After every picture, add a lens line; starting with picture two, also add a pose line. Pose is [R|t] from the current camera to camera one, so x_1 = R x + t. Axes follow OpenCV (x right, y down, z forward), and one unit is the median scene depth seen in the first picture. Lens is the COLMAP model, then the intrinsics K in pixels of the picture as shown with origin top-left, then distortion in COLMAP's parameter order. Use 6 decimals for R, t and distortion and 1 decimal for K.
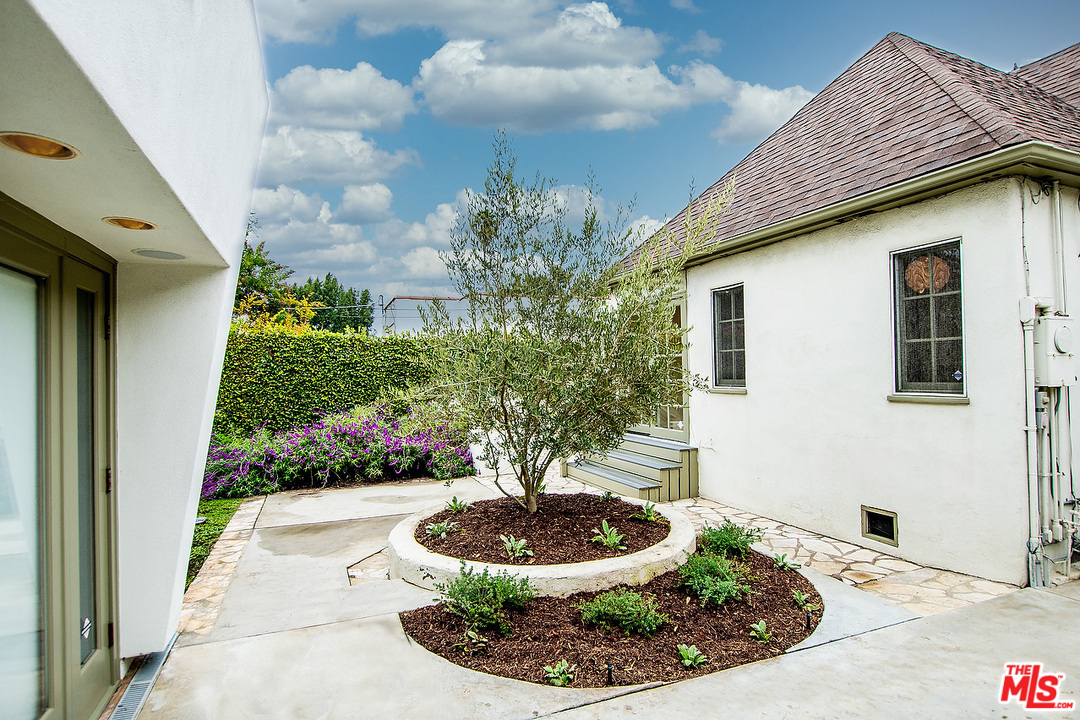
lens RADIAL K [[560.9, 0, 539.8], [0, 560.9, 361.5], [0, 0, 1]] dist [-0.006982, -0.000669]
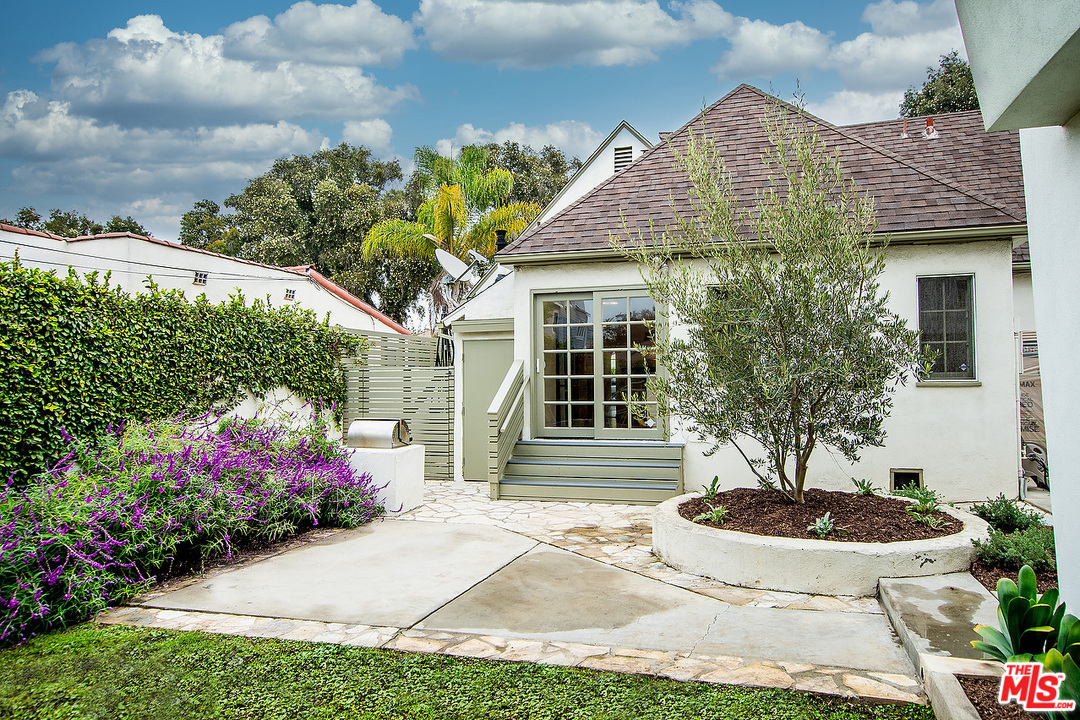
lens RADIAL K [[704.8, 0, 541.1], [0, 704.8, 364.7], [0, 0, 1]] dist [0.004531, 0.001886]
pose [[0.641037, 0.030513, 0.766903, -1.078954], [-0.018571, 0.999534, -0.024246, 0.065517], [-0.767286, 0.001300, 0.641304, 0.519061]]
